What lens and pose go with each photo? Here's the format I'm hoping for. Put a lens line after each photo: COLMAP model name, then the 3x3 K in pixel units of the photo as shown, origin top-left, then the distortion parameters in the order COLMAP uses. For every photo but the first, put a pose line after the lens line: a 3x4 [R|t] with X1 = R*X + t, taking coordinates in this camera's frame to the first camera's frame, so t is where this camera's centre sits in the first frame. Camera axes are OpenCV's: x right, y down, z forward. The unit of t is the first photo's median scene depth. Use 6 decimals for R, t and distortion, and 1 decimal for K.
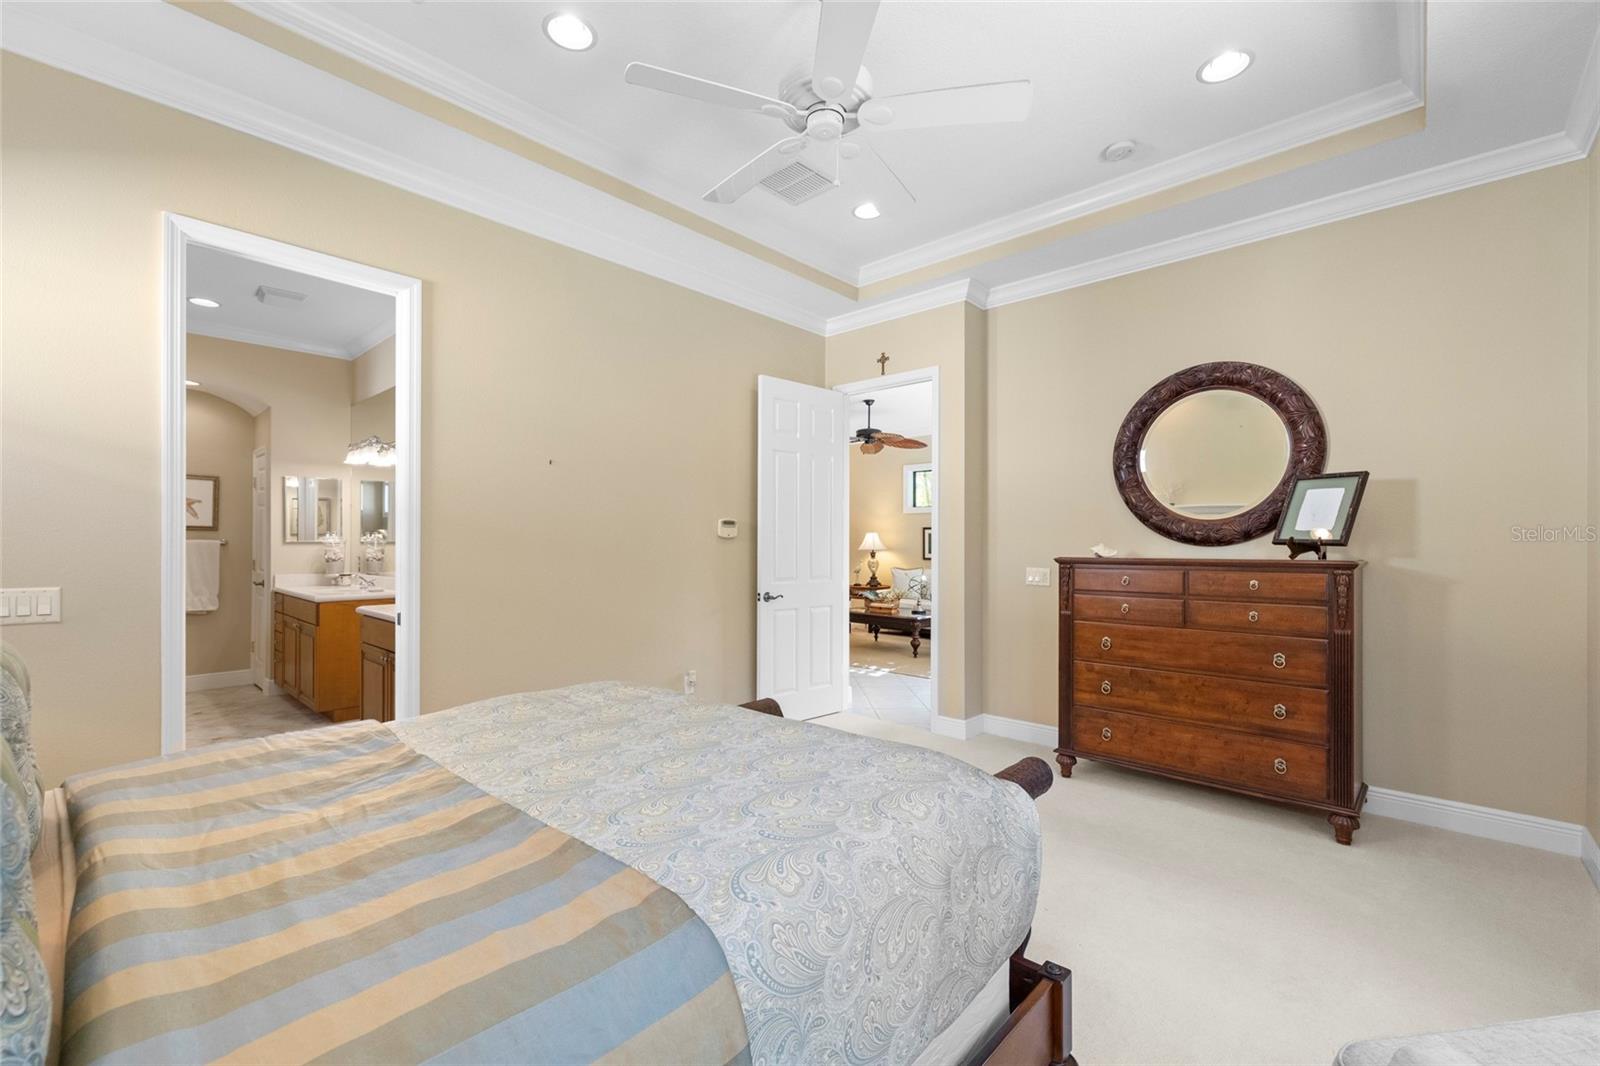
lens RADIAL K [[675.0, 0, 793.9], [0, 675.0, 531.4], [0, 0, 1]] dist [-0.000383, 0.000490]
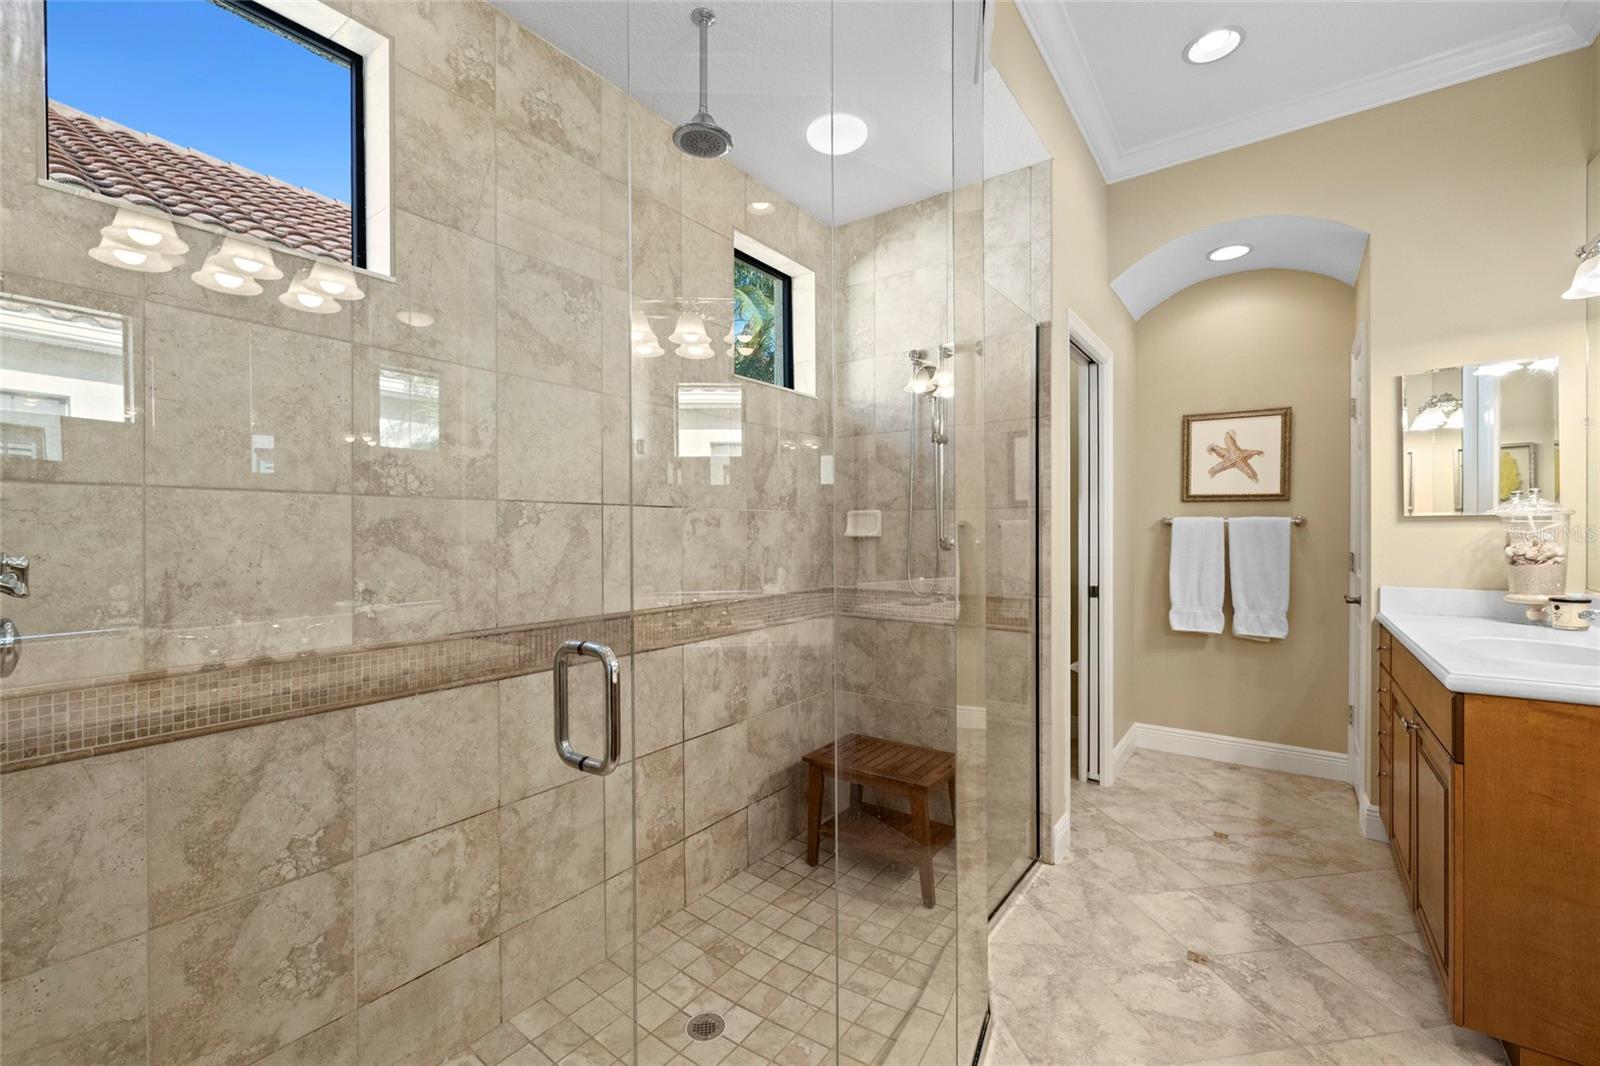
lens RADIAL K [[675.0, 0, 793.9], [0, 675.0, 531.4], [0, 0, 1]] dist [-0.000383, 0.000490]
pose [[0.127256, -0.001127, -0.991869, -0.340498], [0.010777, 0.999942, 0.000246, 0.020946], [0.991811, -0.010721, 0.127261, 0.514854]]
